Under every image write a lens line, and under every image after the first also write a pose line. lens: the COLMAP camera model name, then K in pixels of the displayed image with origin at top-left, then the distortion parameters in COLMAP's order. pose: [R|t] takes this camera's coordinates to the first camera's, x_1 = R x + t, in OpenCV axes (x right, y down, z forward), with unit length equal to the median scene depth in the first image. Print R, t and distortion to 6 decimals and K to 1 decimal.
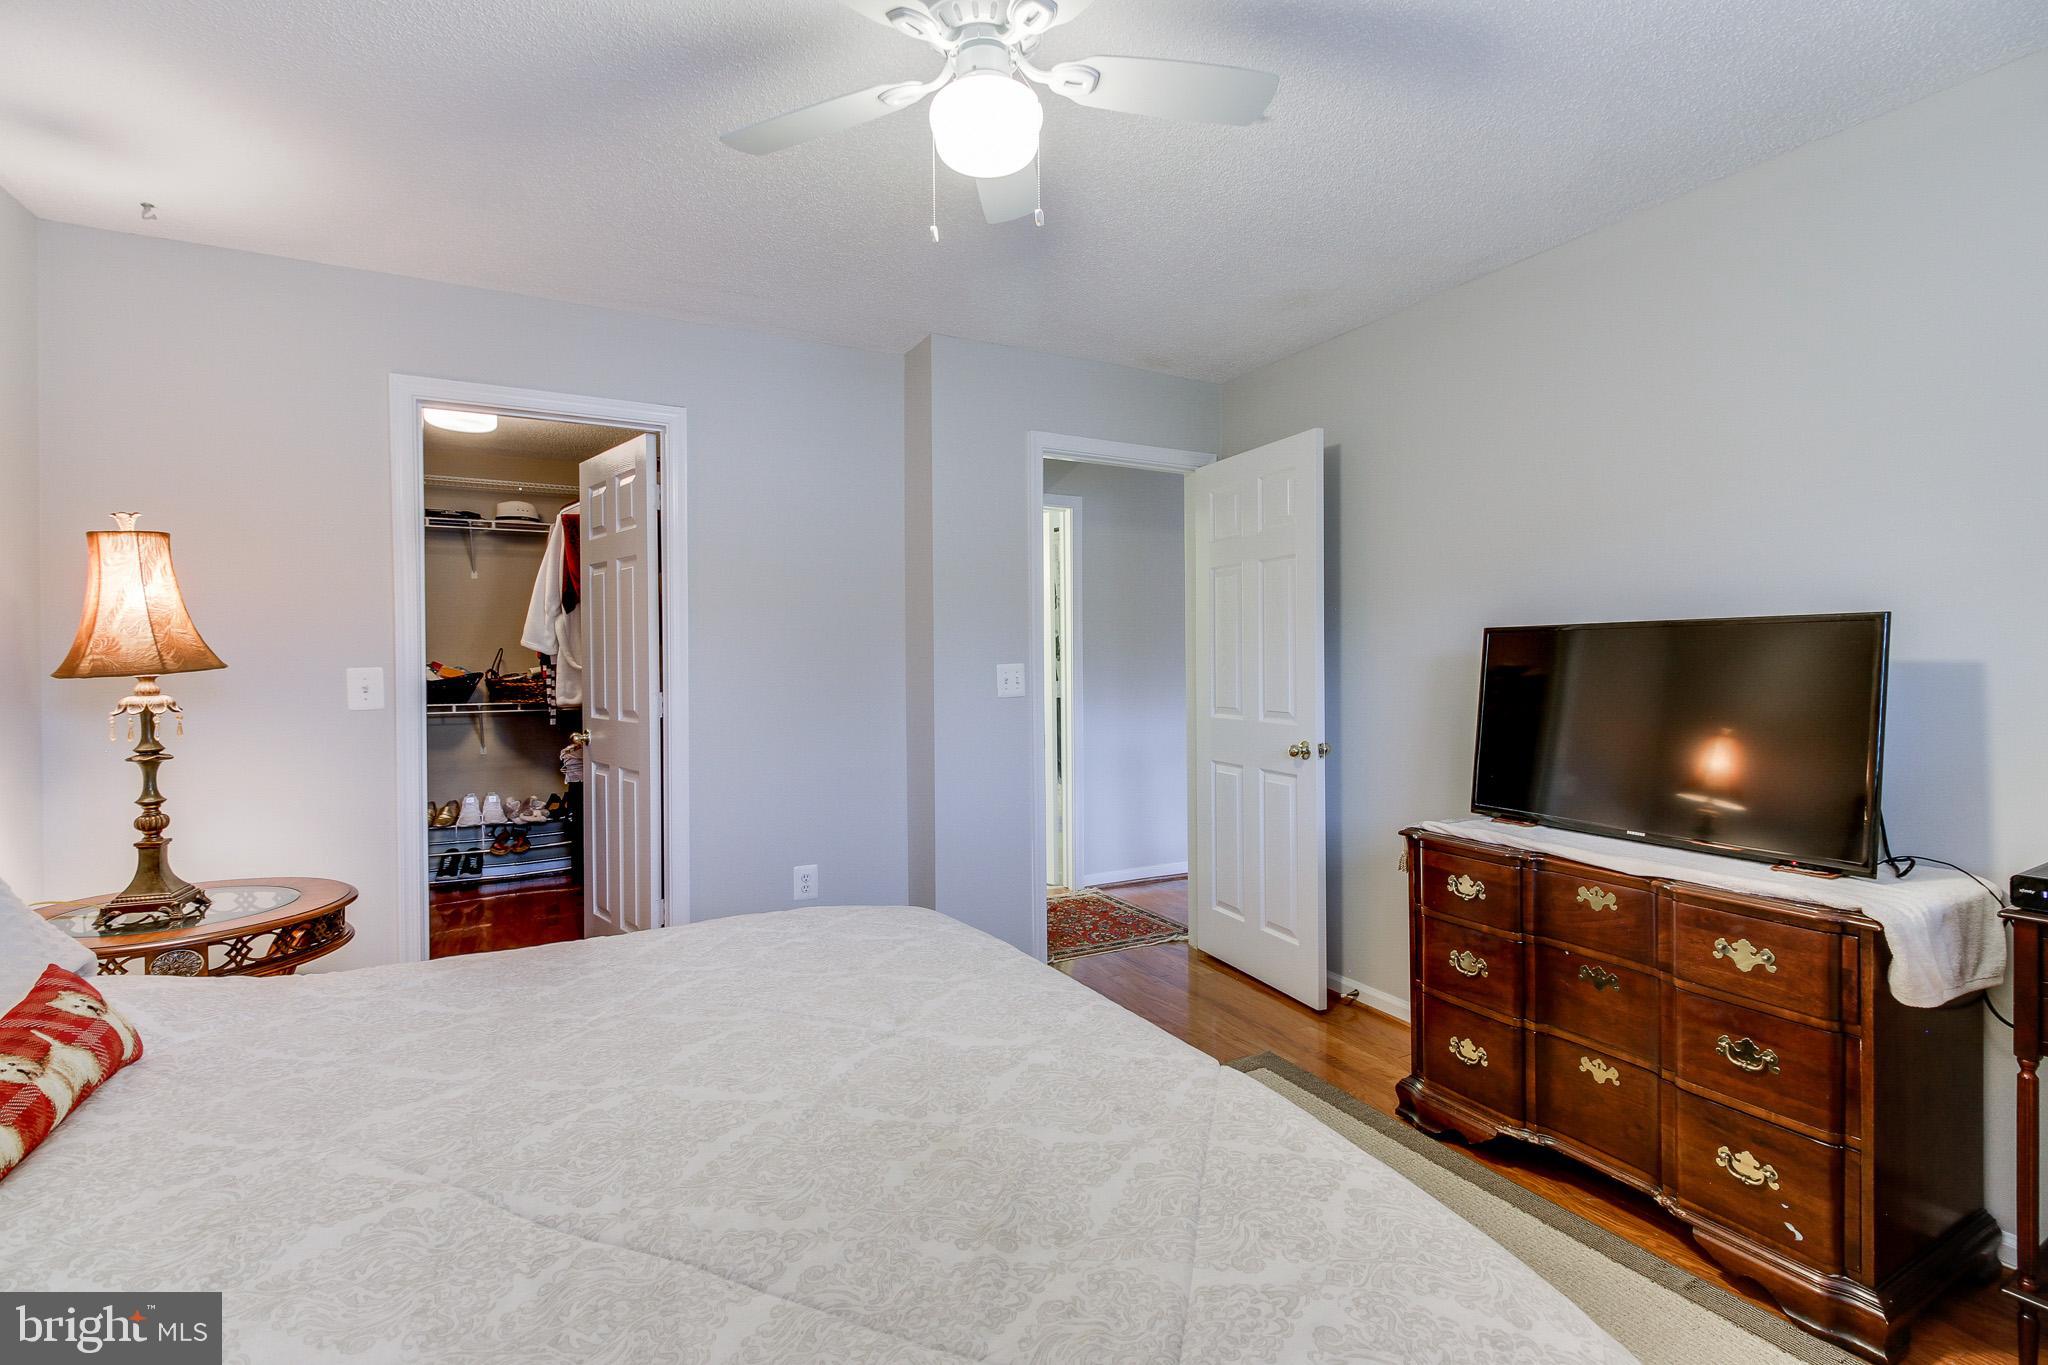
lens RADIAL K [[940.4, 0, 1034.5], [0, 940.4, 667.3], [0, 0, 1]] dist [0.026331, -0.012255]
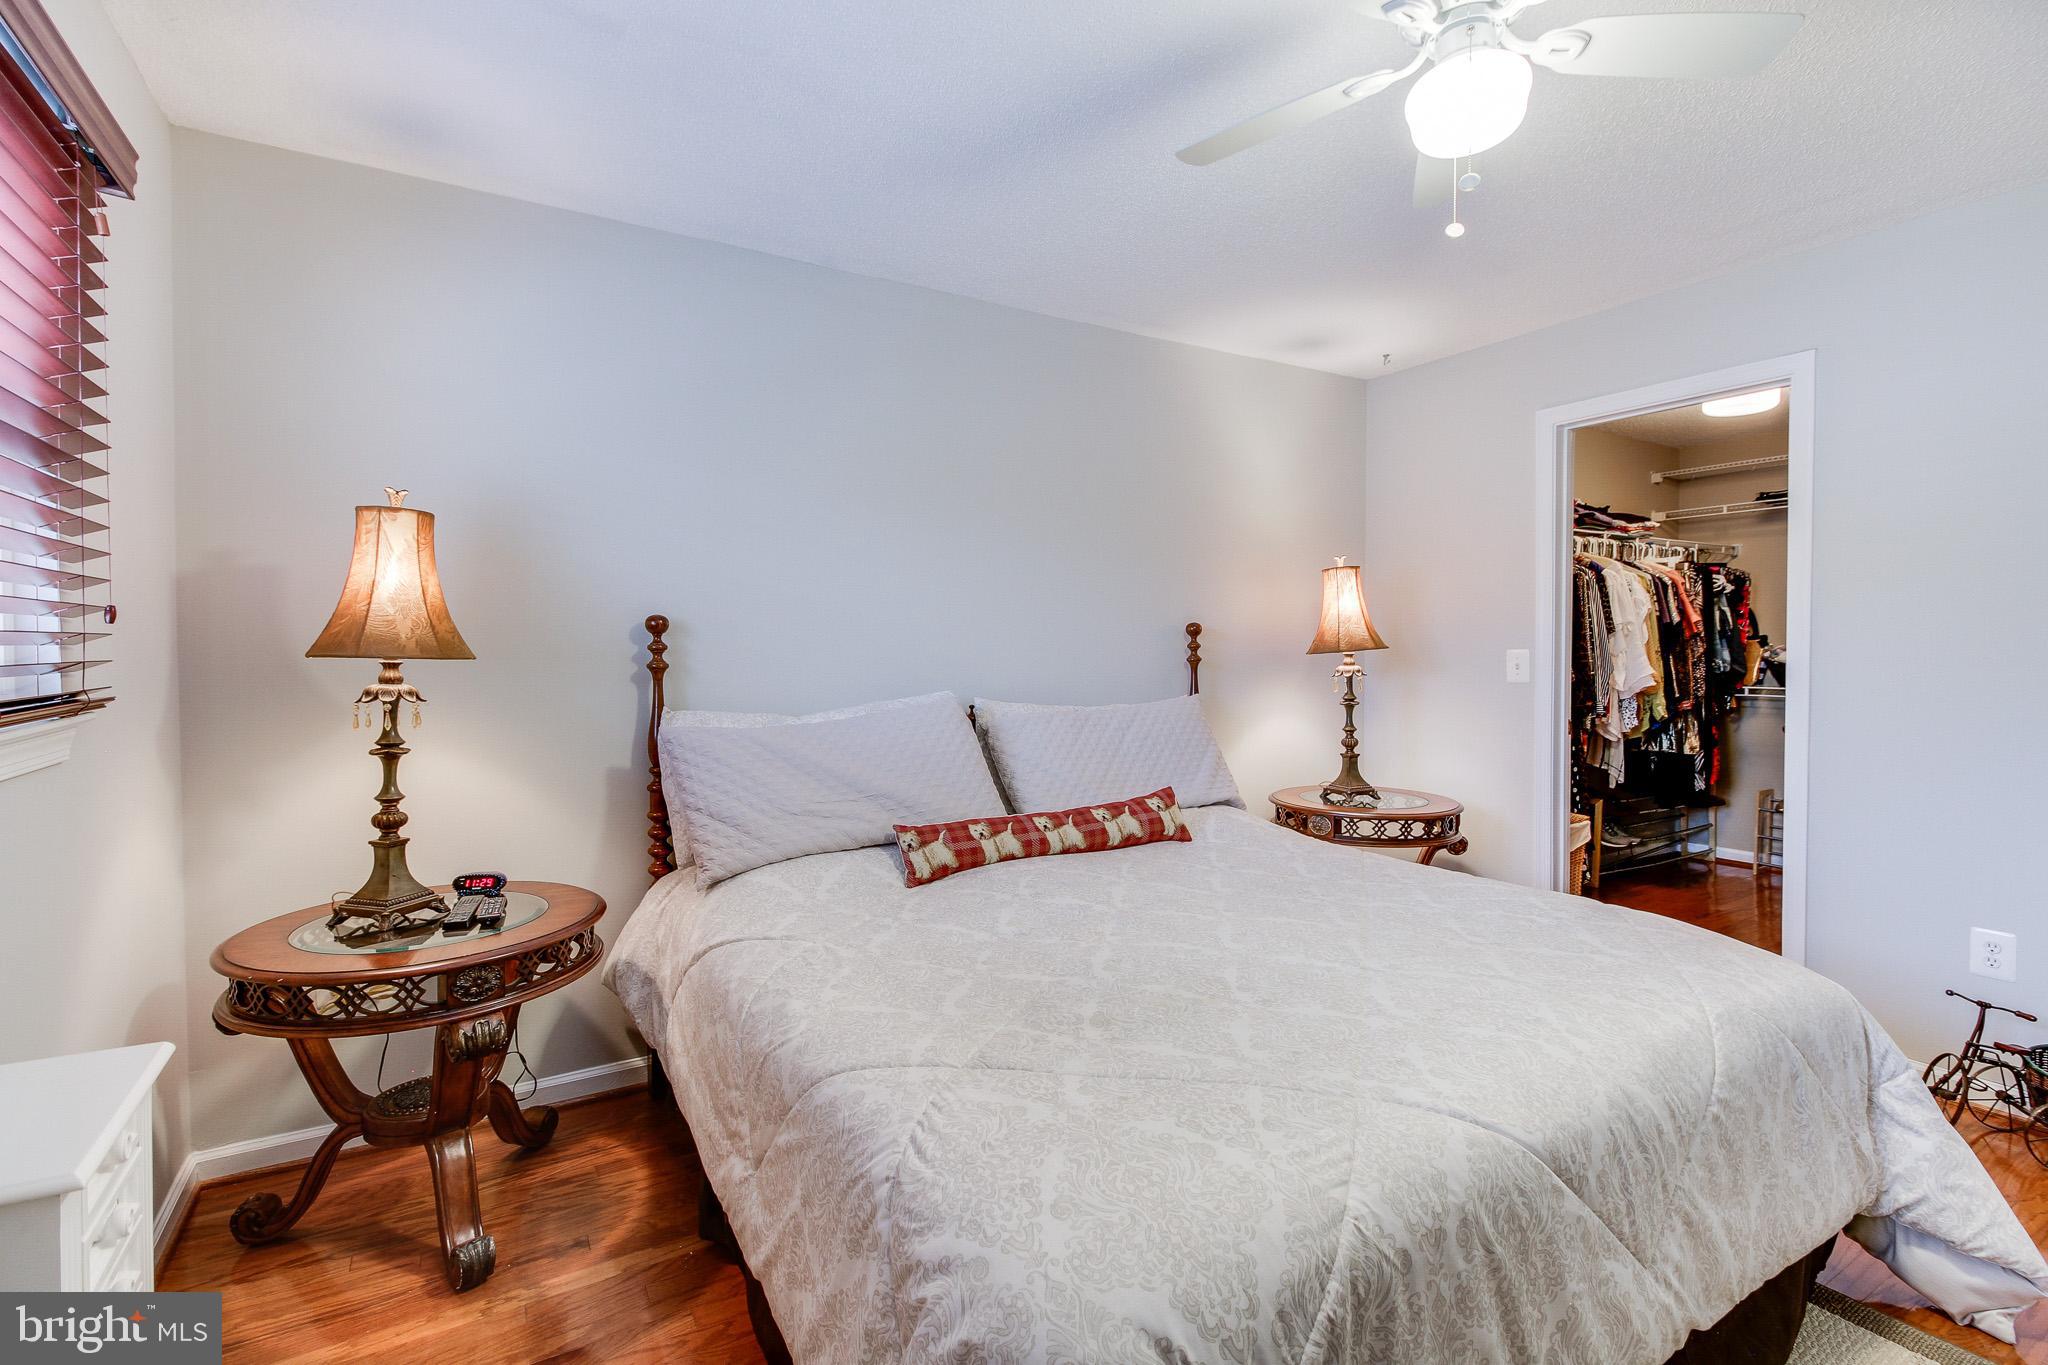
lens RADIAL K [[940.4, 0, 1030.8], [0, 940.4, 671.0], [0, 0, 1]] dist [0.026331, -0.012255]
pose [[0.046358, 0.027255, -0.998553, 0.684556], [-0.003951, 0.999625, 0.027101, -0.002891], [0.998917, 0.002689, 0.046448, 0.376927]]
